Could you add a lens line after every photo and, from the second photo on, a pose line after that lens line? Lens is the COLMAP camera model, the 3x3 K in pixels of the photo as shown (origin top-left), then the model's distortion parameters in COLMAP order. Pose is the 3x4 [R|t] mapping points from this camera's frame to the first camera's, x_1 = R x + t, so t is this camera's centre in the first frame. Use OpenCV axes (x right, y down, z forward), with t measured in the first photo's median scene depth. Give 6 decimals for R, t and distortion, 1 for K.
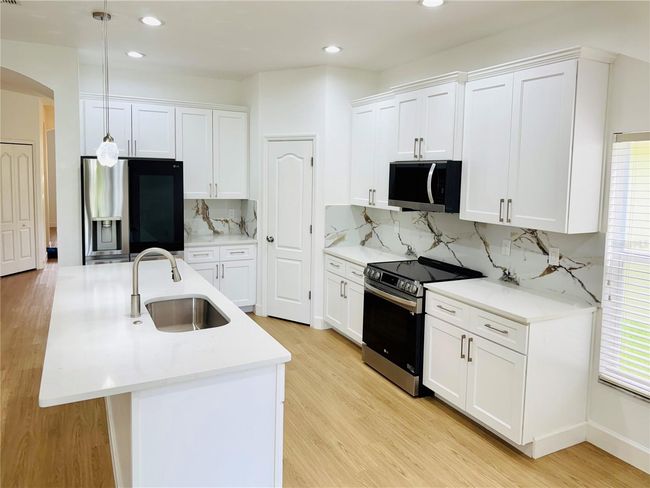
lens RADIAL K [[477.7, 0, 324.5], [0, 477.7, 211.0], [0, 0, 1]] dist [0.071232, -0.115428]
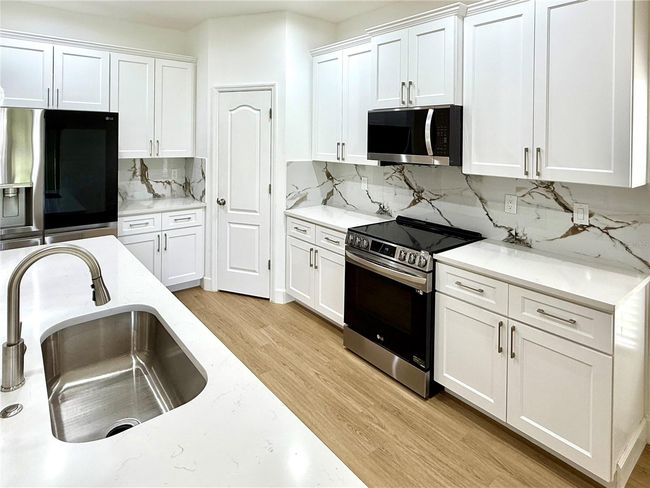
lens RADIAL K [[389.2, 0, 320.9], [0, 389.2, 135.3], [0, 0, 1]] dist [-0.001870, -0.000863]
pose [[0.981535, -0.009210, 0.191063, -0.088084], [0.025229, 0.996348, -0.081579, -0.000525], [-0.189614, 0.084893, 0.978182, 0.314355]]
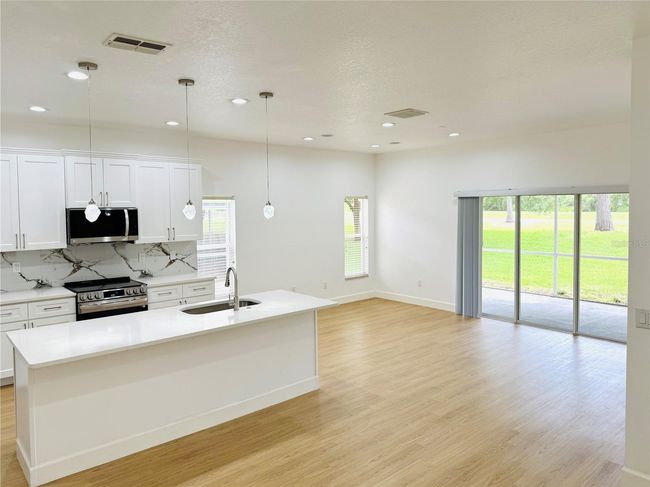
lens RADIAL K [[468.2, 0, 324.8], [0, 468.2, 229.2], [0, 0, 1]] dist [0.061442, -0.067292]
pose [[-0.227848, -0.067715, 0.971339, -1.228971], [0.083268, 0.992569, 0.088728, -0.105242], [-0.970130, 0.101098, -0.220516, 0.639467]]
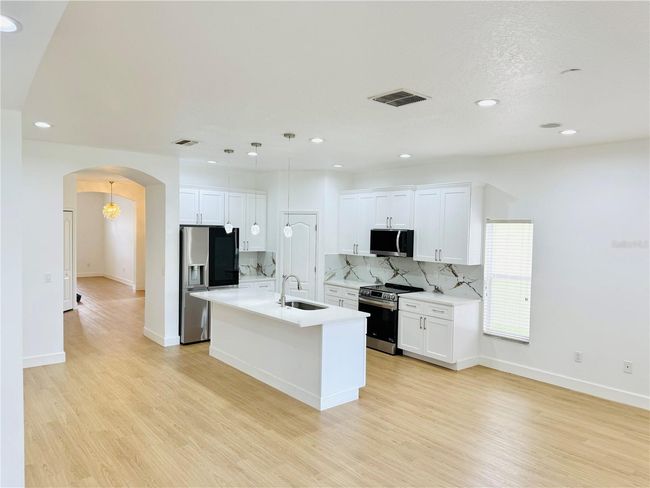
lens RADIAL K [[461.2, 0, 318.4], [0, 461.2, 245.2], [0, 0, 1]] dist [0.055591, -0.001285]
pose [[0.979628, -0.010373, 0.200551, -0.397526], [0.017472, 0.999281, -0.033657, 0.011098], [-0.200058, 0.036476, 0.979105, -0.632773]]
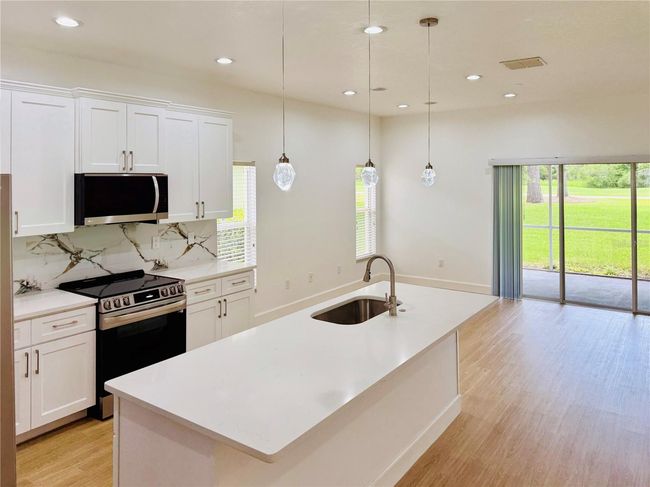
lens RADIAL K [[492.2, 0, 327.8], [0, 492.2, 178.8], [0, 0, 1]] dist [0.017517, 0.002213]
pose [[-0.447886, -0.019142, 0.893886, -0.851952], [0.069026, 0.996047, 0.055916, -0.114865], [-0.891422, 0.086745, -0.444795, 1.016627]]
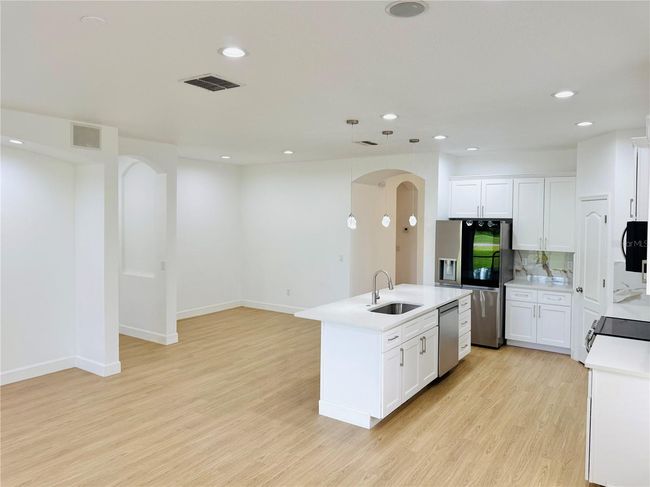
lens RADIAL K [[468.2, 0, 324.8], [0, 468.2, 229.2], [0, 0, 1]] dist [0.061442, -0.067292]
pose [[0.468724, 0.007996, -0.883308, 0.733960], [-0.068317, 0.997292, -0.027224, -0.013073], [0.880699, 0.073105, 0.468001, -0.053786]]
